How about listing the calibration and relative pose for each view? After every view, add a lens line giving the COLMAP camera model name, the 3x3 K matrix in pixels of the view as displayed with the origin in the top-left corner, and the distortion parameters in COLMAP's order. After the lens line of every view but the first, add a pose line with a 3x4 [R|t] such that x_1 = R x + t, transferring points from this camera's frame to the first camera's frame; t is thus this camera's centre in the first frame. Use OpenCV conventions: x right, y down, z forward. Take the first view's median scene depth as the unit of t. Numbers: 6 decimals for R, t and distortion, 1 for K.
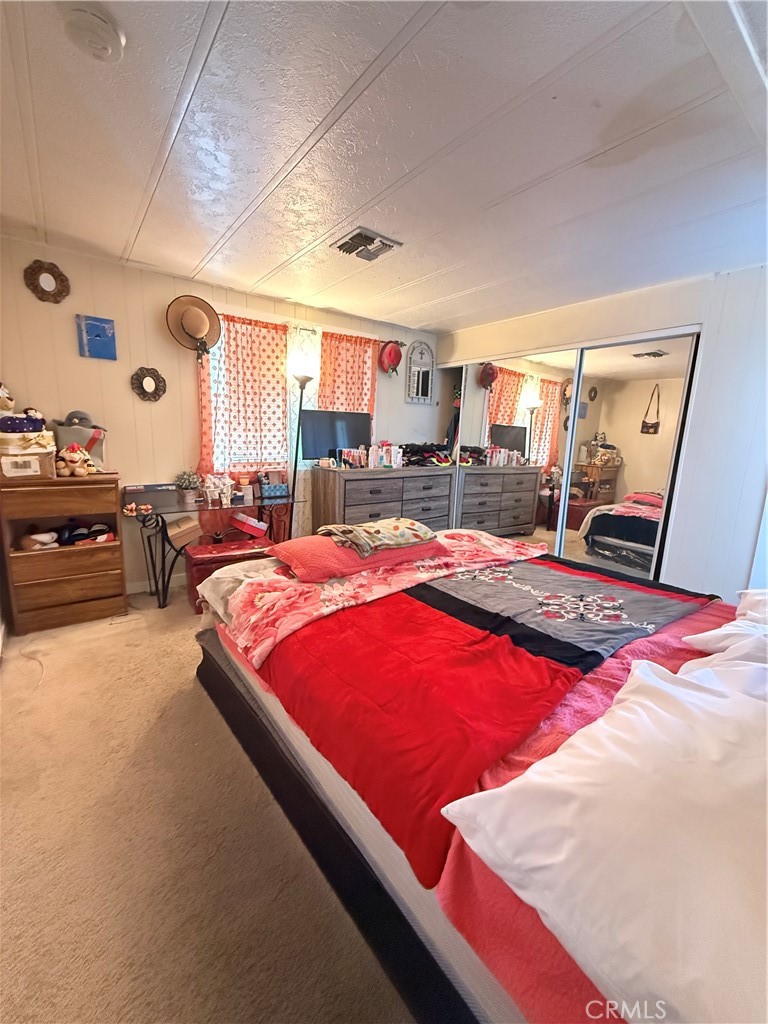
lens RADIAL K [[411.8, 0, 385.3], [0, 411.8, 510.2], [0, 0, 1]] dist [0.000136, 0.000311]
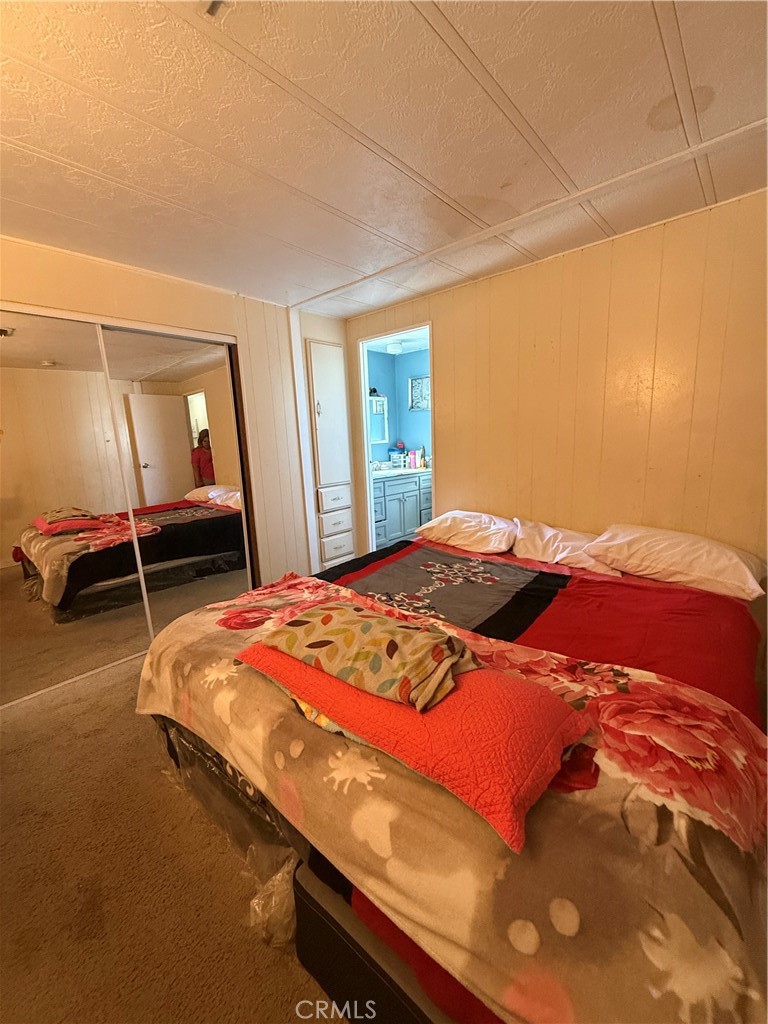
lens RADIAL K [[411.8, 0, 385.3], [0, 411.8, 510.2], [0, 0, 1]] dist [0.000136, 0.000311]
pose [[-0.189877, -0.199885, 0.961245, -0.606848], [0.222096, 0.944933, 0.240364, -0.276761], [-0.956358, 0.259128, -0.135028, 1.250883]]
